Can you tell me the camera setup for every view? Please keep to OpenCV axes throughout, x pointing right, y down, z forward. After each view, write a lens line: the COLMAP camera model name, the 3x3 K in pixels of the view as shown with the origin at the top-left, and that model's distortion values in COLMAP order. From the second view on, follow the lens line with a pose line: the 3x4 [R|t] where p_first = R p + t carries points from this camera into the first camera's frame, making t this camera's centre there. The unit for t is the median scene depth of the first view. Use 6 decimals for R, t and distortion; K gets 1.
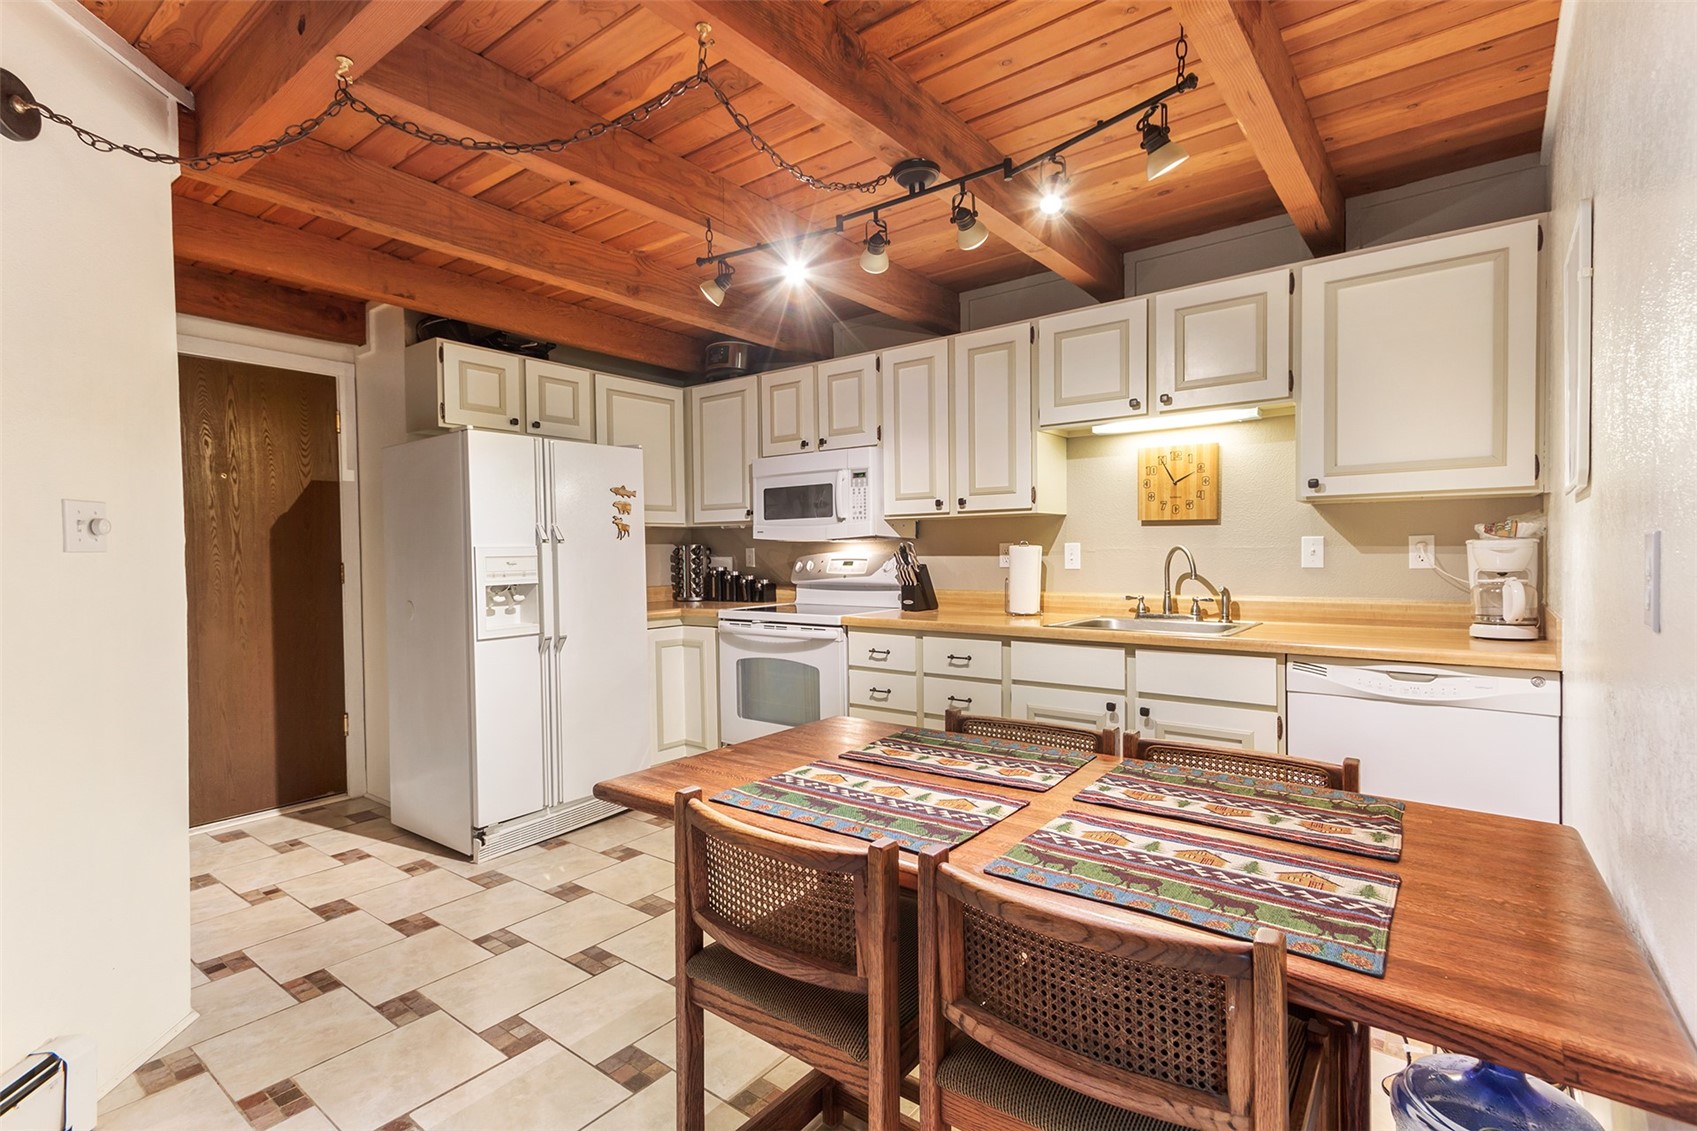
lens RADIAL K [[796.2, 0, 841.1], [0, 796.2, 558.5], [0, 0, 1]] dist [0.026909, -0.005560]
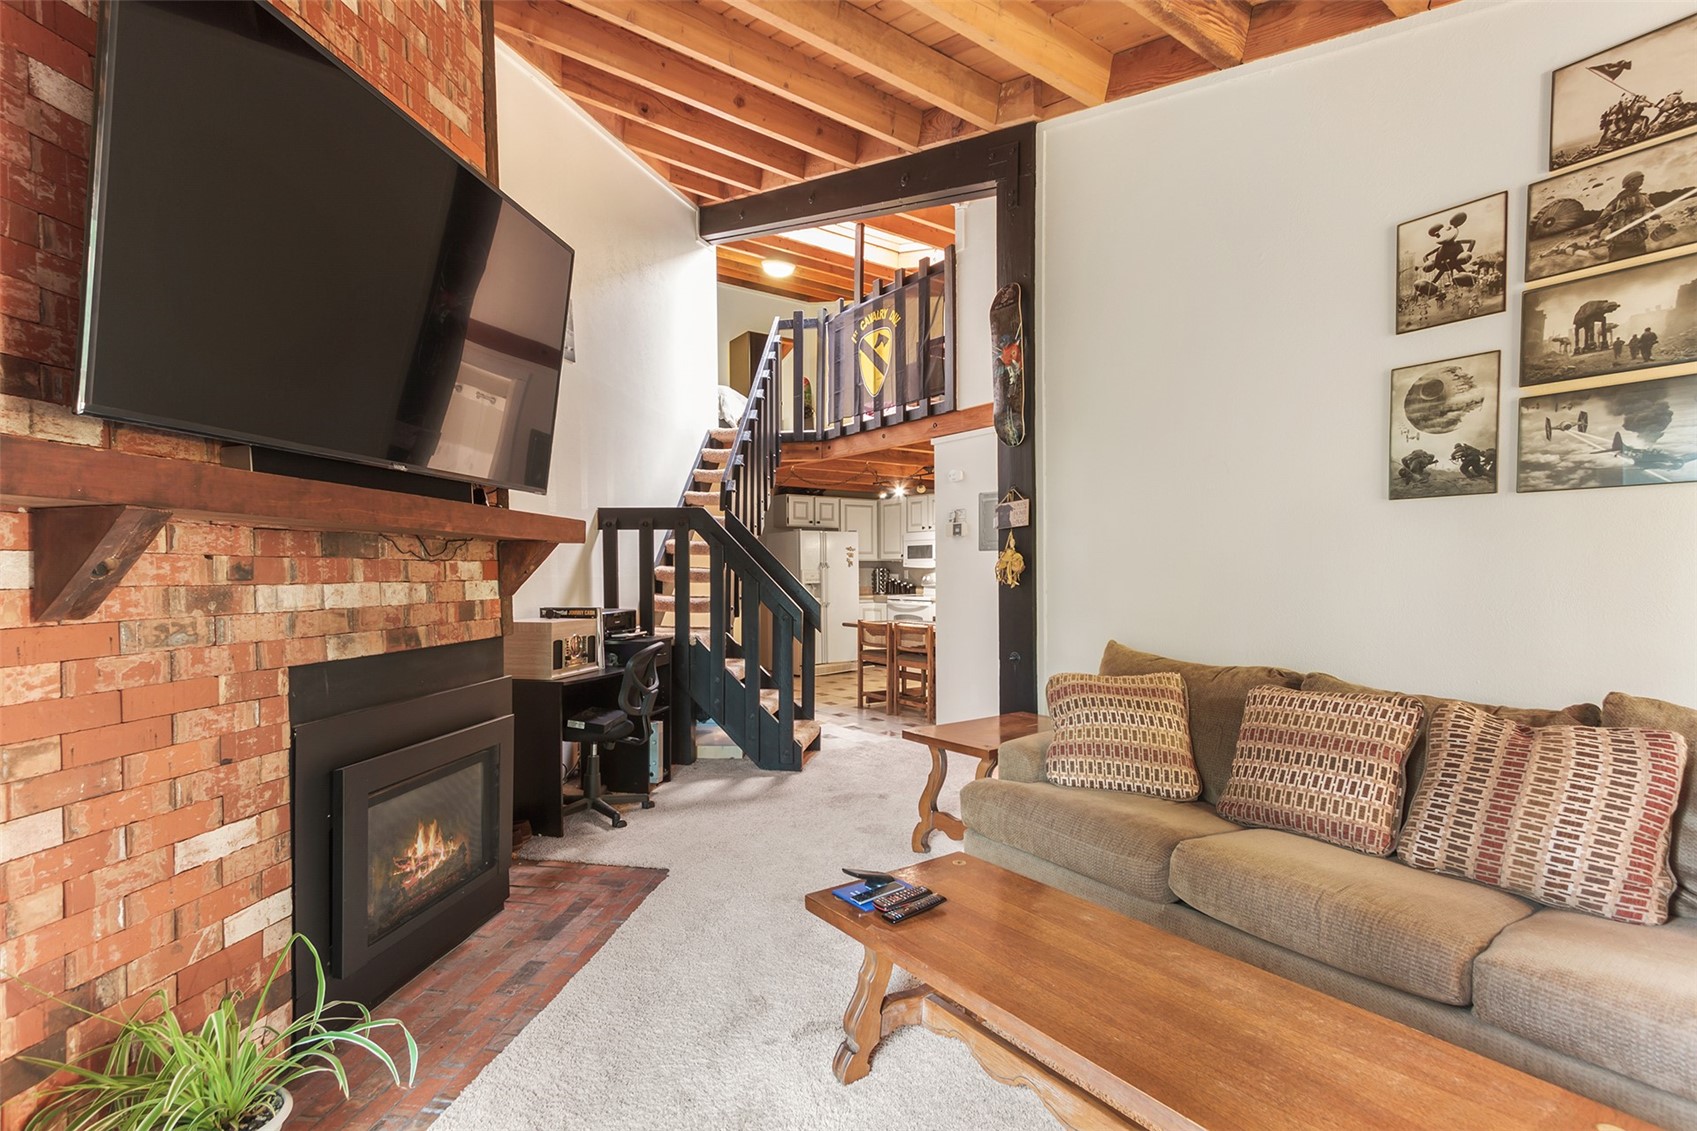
lens RADIAL K [[796.2, 0, 865.0], [0, 796.2, 589.6], [0, 0, 1]] dist [0.026909, -0.005560]
pose [[0.967810, 0.015164, -0.251223, 0.381475], [-0.011449, 0.999803, 0.016243, 0.006985], [0.251420, -0.012844, 0.967793, -1.345193]]
